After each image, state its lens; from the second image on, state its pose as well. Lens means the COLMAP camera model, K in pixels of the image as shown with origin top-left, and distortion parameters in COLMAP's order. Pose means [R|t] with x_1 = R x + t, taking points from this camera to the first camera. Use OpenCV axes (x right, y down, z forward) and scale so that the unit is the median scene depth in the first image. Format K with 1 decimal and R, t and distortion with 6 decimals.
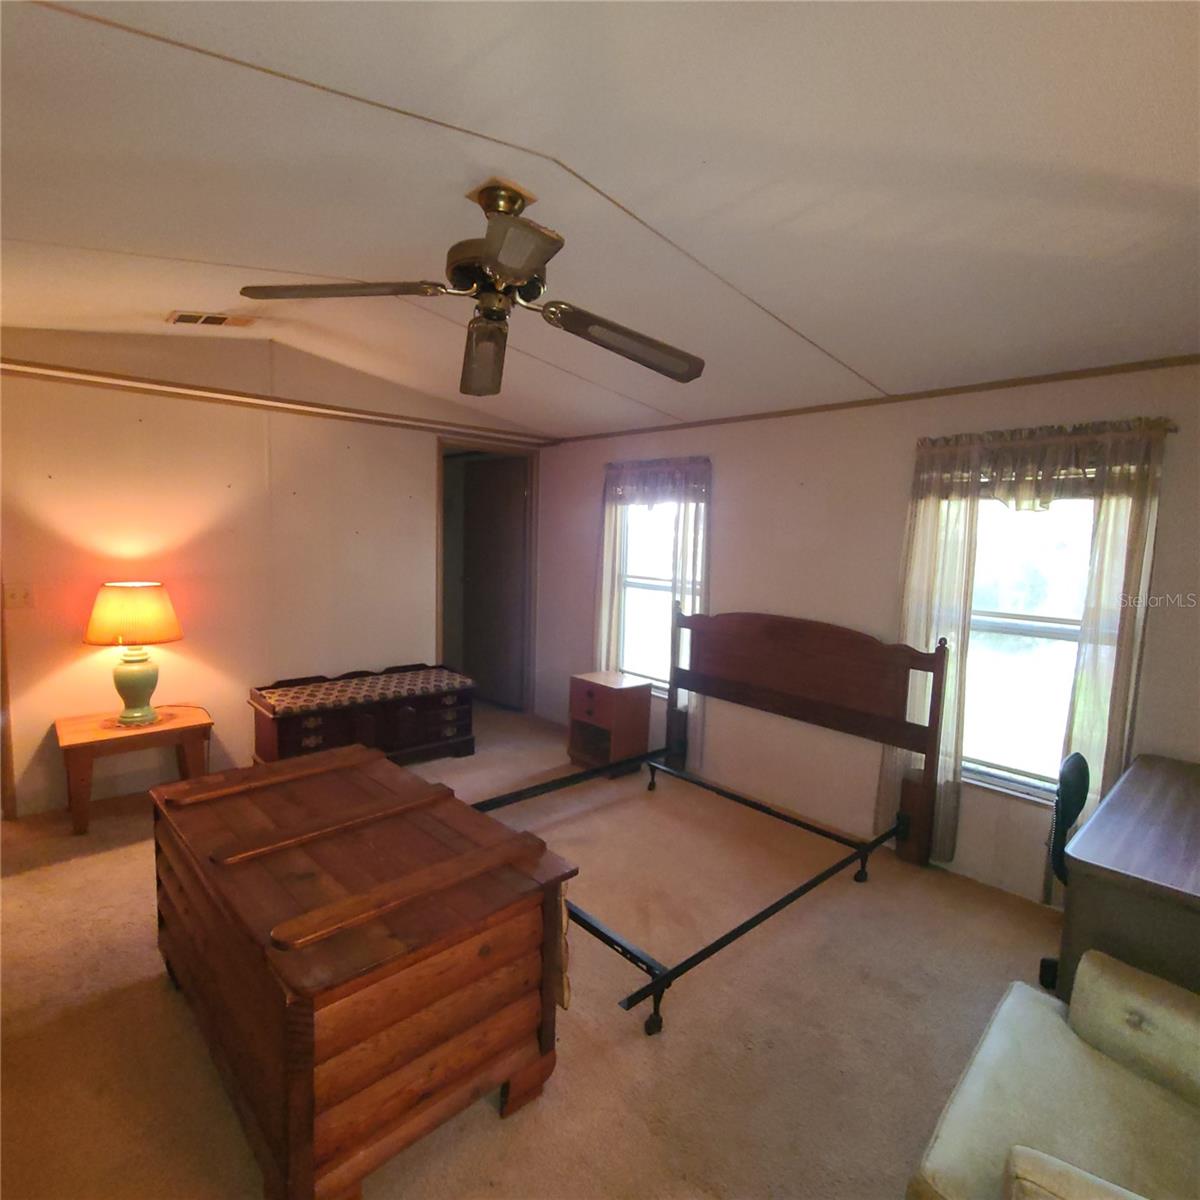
lens RADIAL K [[655.9, 0, 605.4], [0, 655.9, 596.2], [0, 0, 1]] dist [-0.002279, -0.001147]
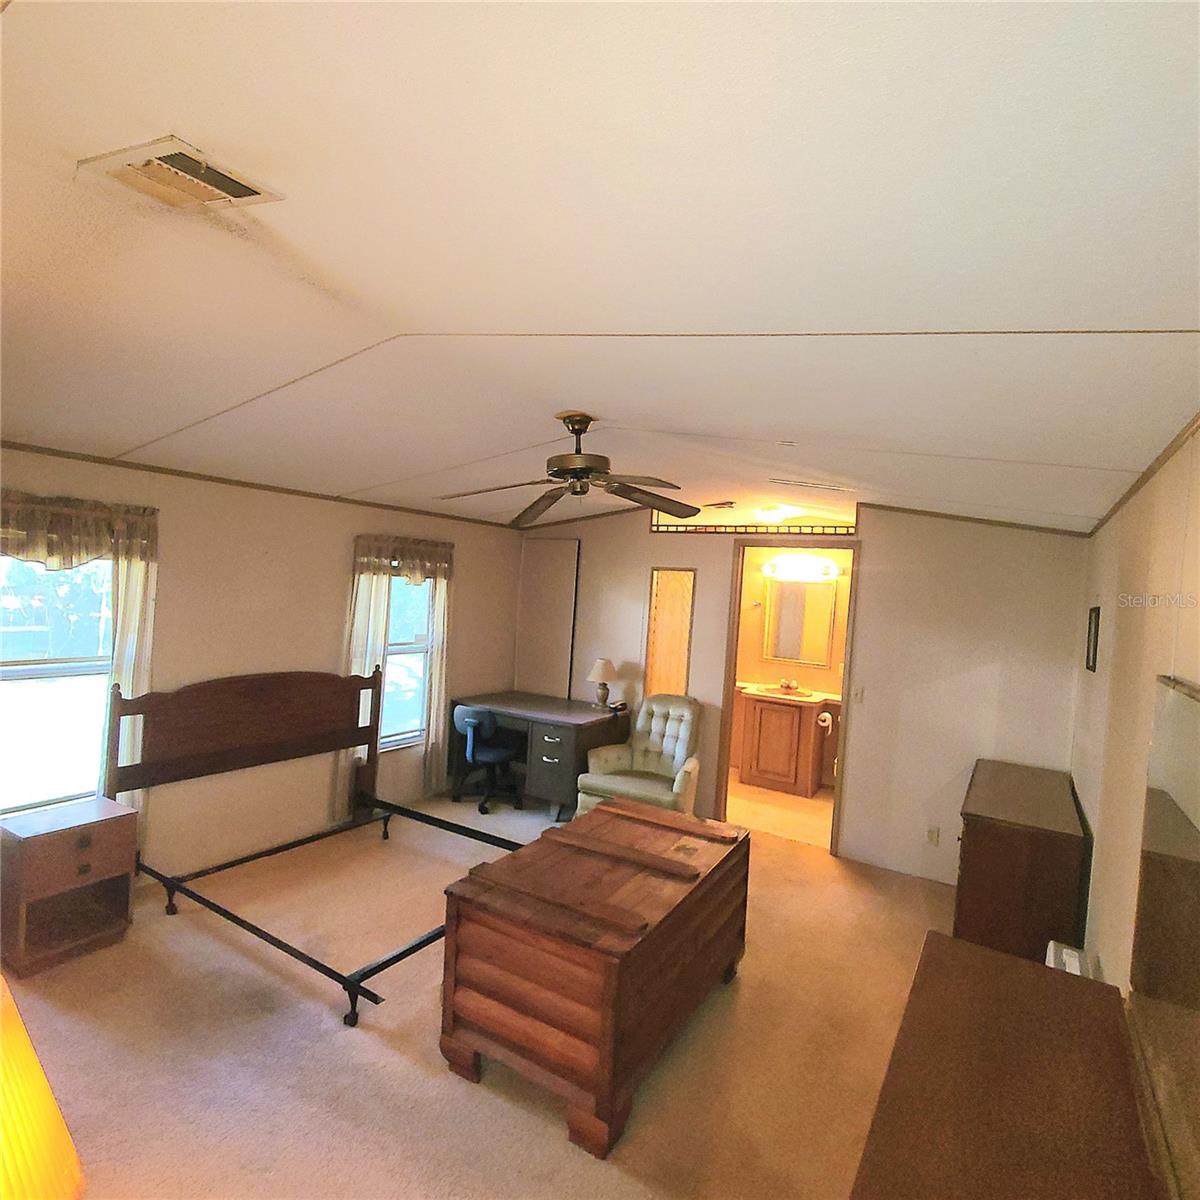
lens RADIAL K [[655.9, 0, 605.4], [0, 655.9, 596.2], [0, 0, 1]] dist [-0.002279, -0.001147]
pose [[-0.275421, -0.057644, 0.959594, -1.032310], [0.024409, 0.997459, 0.066925, -0.175134], [-0.961014, 0.041856, -0.273314, 0.840334]]
